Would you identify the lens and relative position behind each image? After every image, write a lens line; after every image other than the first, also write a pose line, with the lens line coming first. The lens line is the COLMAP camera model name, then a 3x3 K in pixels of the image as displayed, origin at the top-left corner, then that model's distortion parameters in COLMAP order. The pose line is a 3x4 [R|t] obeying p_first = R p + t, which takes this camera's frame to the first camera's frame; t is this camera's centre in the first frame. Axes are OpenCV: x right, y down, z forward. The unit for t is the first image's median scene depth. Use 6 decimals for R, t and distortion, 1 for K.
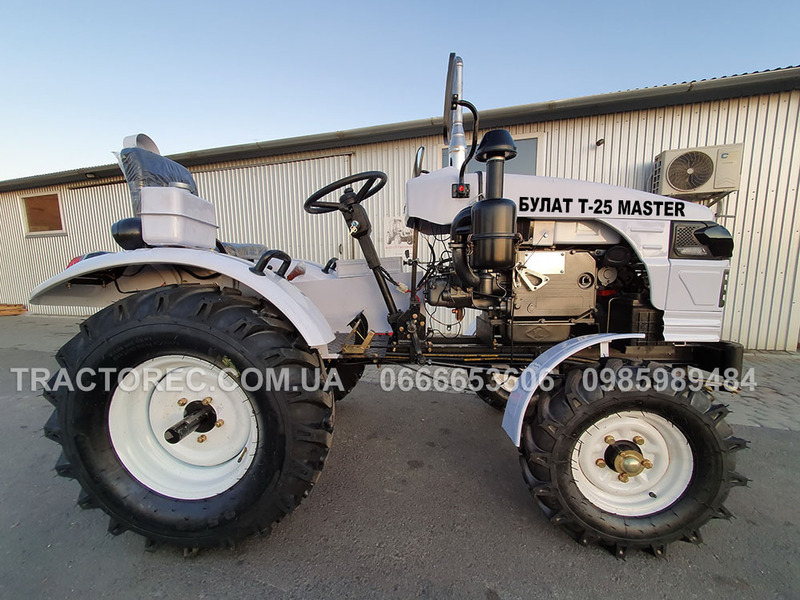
lens RADIAL K [[322.9, 0, 399.9], [0, 322.9, 303.5], [0, 0, 1]] dist [-0.000308, -0.000205]
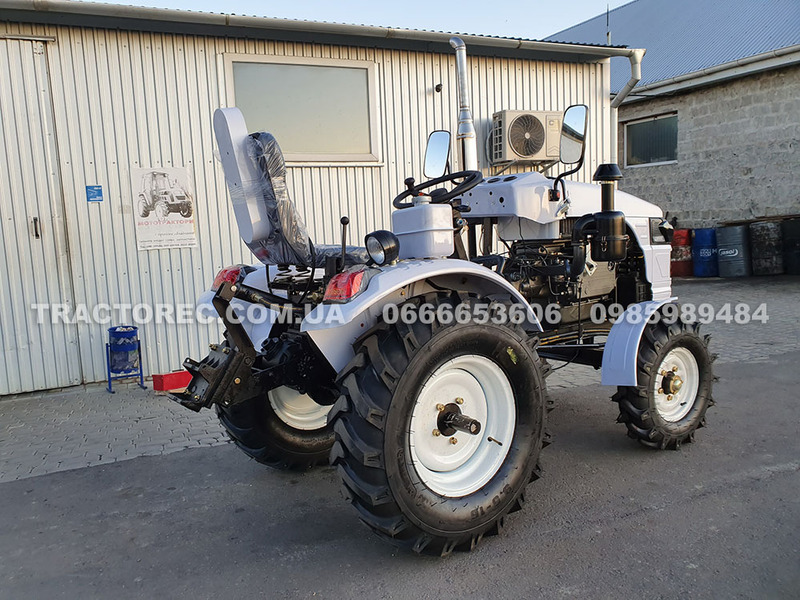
lens RADIAL K [[619.0, 0, 399.8], [0, 619.0, 299.9], [0, 0, 1]] dist [0.007273, 0.002881]
pose [[0.778642, -0.095989, 0.620083, -1.630272], [0.108413, 0.993948, 0.017729, -0.068468], [-0.618032, 0.053421, 0.784336, -0.390236]]
